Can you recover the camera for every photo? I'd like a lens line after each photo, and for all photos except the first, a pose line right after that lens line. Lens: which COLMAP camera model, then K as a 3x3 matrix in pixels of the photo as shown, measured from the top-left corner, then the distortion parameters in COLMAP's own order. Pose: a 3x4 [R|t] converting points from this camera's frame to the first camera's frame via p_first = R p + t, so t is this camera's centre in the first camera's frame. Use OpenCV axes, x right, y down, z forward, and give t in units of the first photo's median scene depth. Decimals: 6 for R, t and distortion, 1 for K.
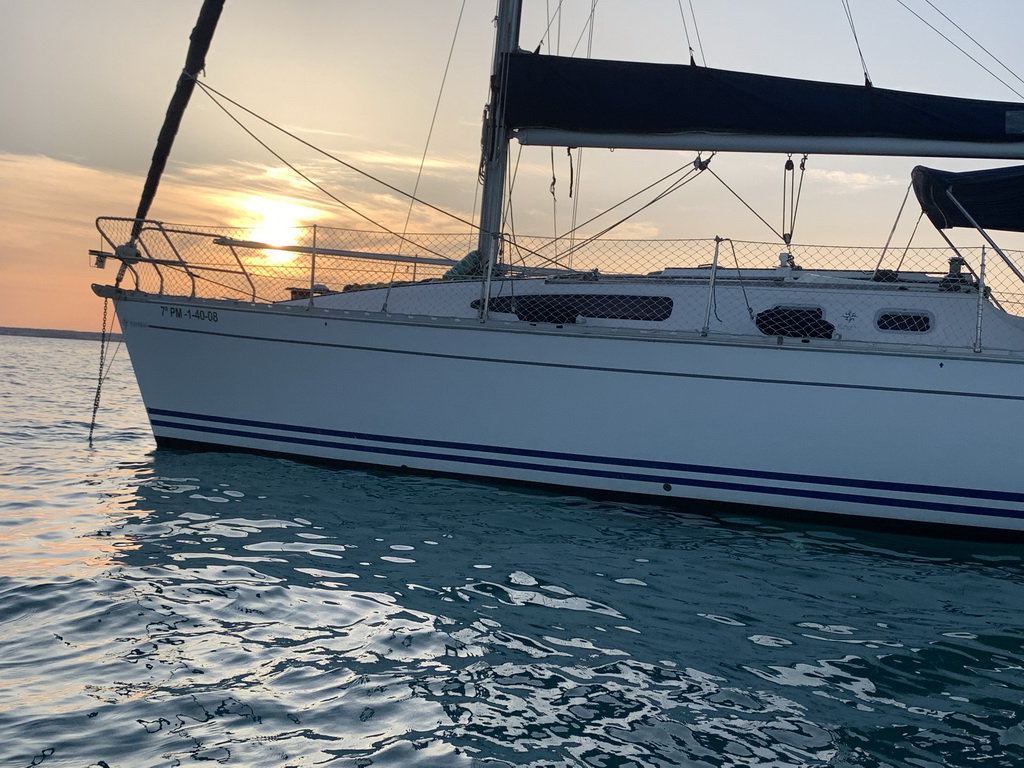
lens RADIAL K [[1334.8, 0, 512.0], [0, 1334.8, 384.0], [0, 0, 1]] dist [0.234818, -0.807673]
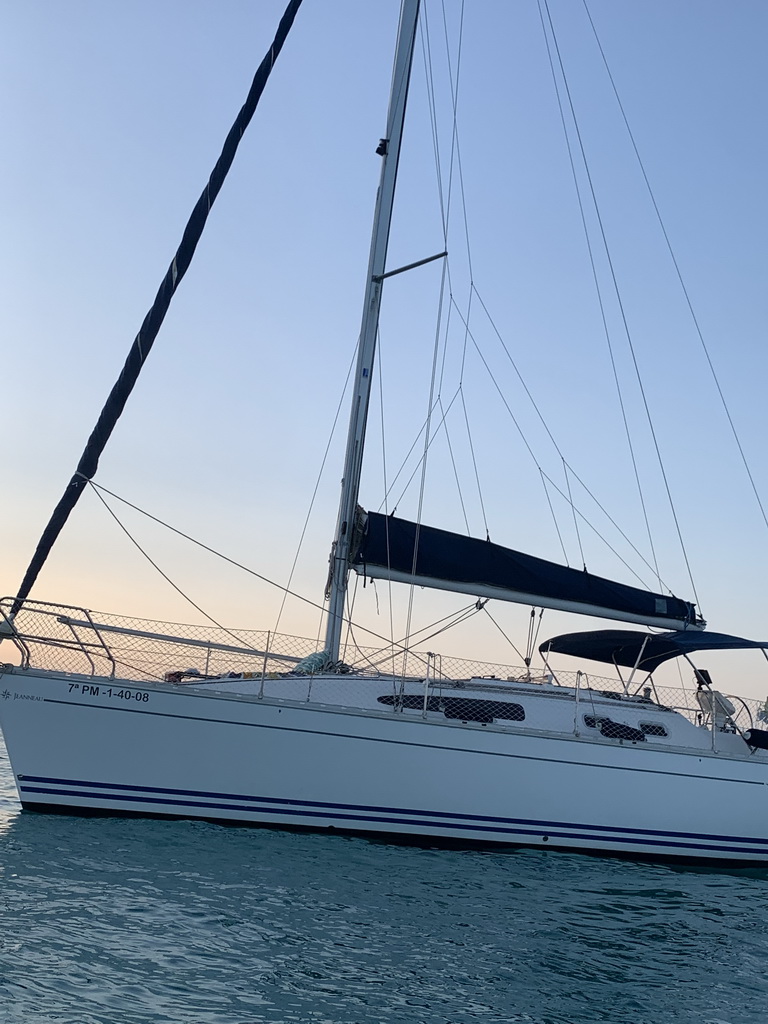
lens RADIAL K [[1334.8, 0, 384.0], [0, 1334.8, 512.0], [0, 0, 1]] dist [0.234818, -0.807673]
pose [[0.741214, 0.121738, 0.660138, -0.909267], [-0.035536, 0.989155, -0.142513, -0.052841], [-0.670327, 0.082174, 0.737502, -0.010462]]
